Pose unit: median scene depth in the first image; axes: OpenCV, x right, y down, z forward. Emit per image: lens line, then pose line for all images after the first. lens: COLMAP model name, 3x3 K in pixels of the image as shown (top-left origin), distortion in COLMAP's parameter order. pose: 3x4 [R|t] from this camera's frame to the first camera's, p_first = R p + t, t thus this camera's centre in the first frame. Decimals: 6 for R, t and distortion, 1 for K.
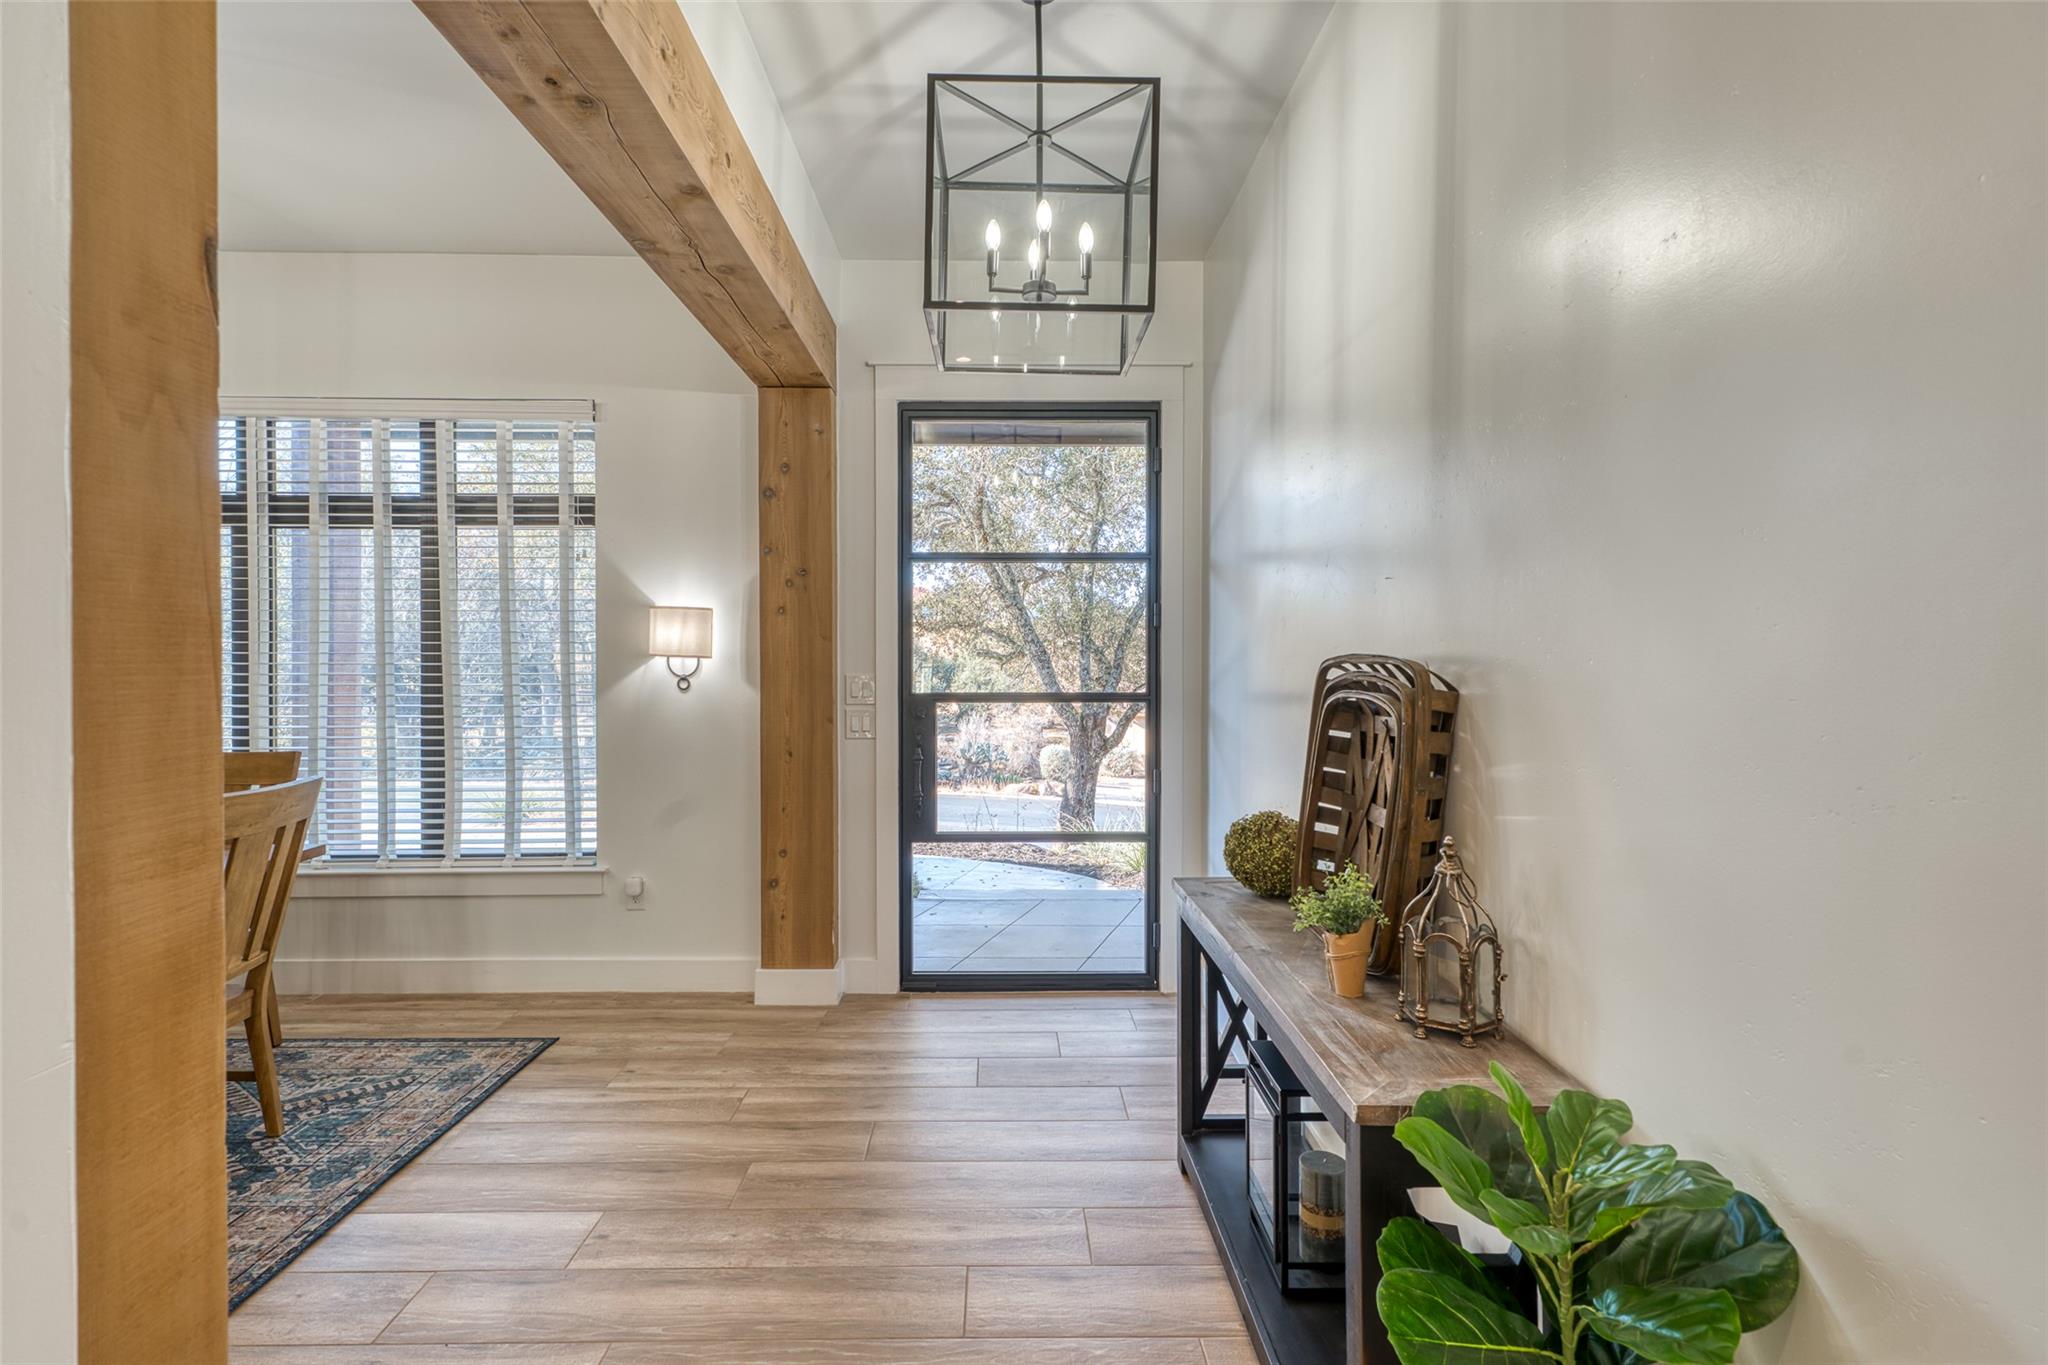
lens RADIAL K [[971.2, 0, 1020.3], [0, 971.2, 680.5], [0, 0, 1]] dist [0.009717, -0.006891]
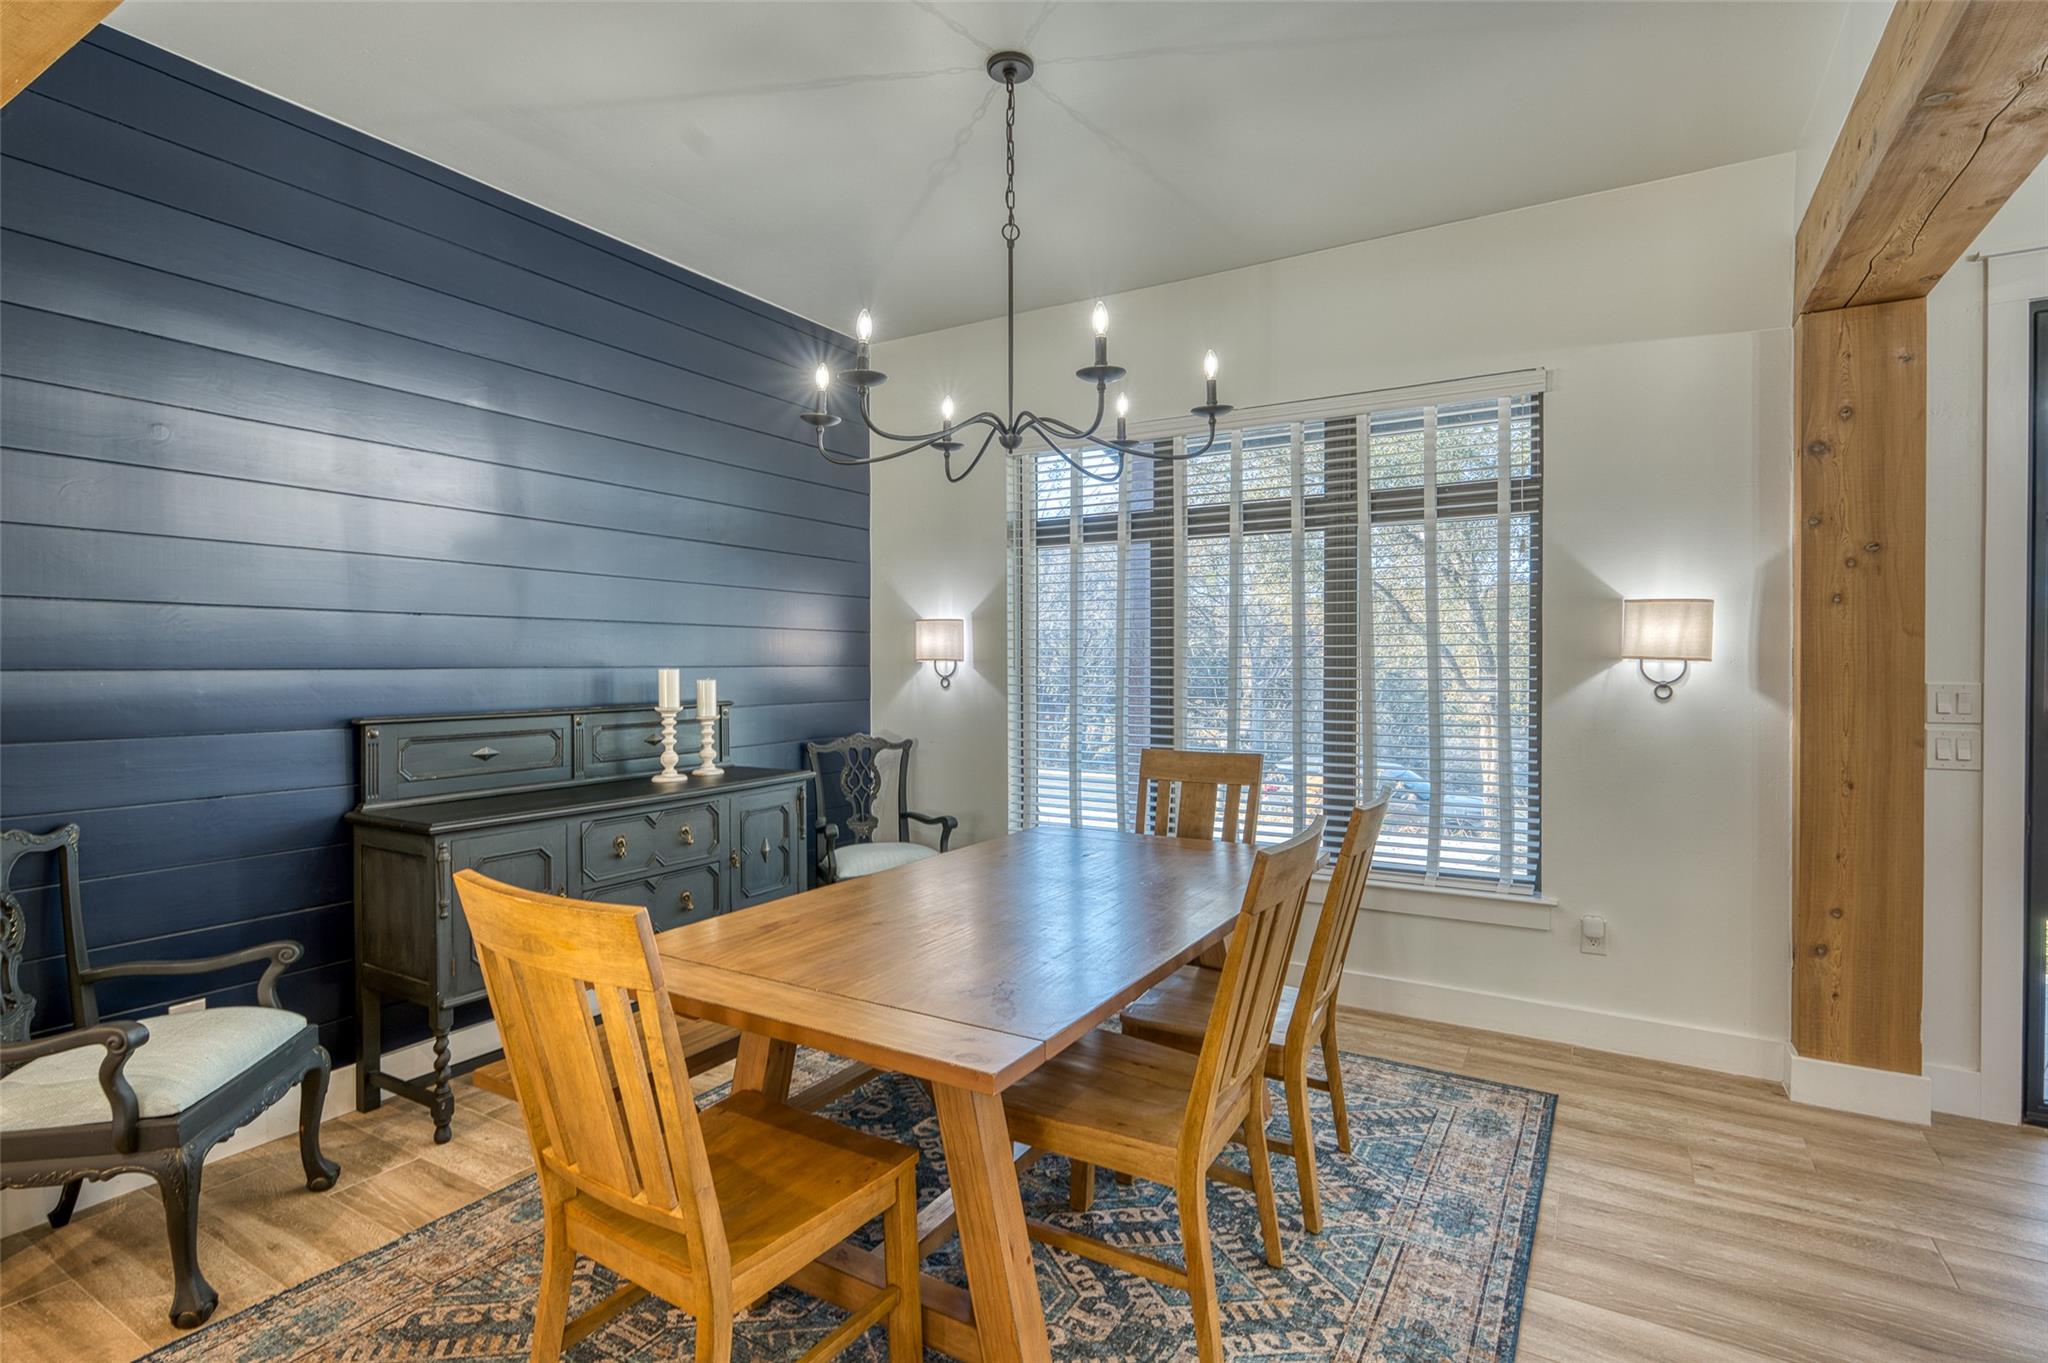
lens RADIAL K [[971.2, 0, 1020.3], [0, 971.2, 679.5], [0, 0, 1]] dist [0.009717, -0.006891]
pose [[0.852654, 0.009439, -0.522391, -0.394482], [-0.011172, 0.999938, -0.000167, -0.000434], [0.522357, 0.005978, 0.852706, -0.000822]]
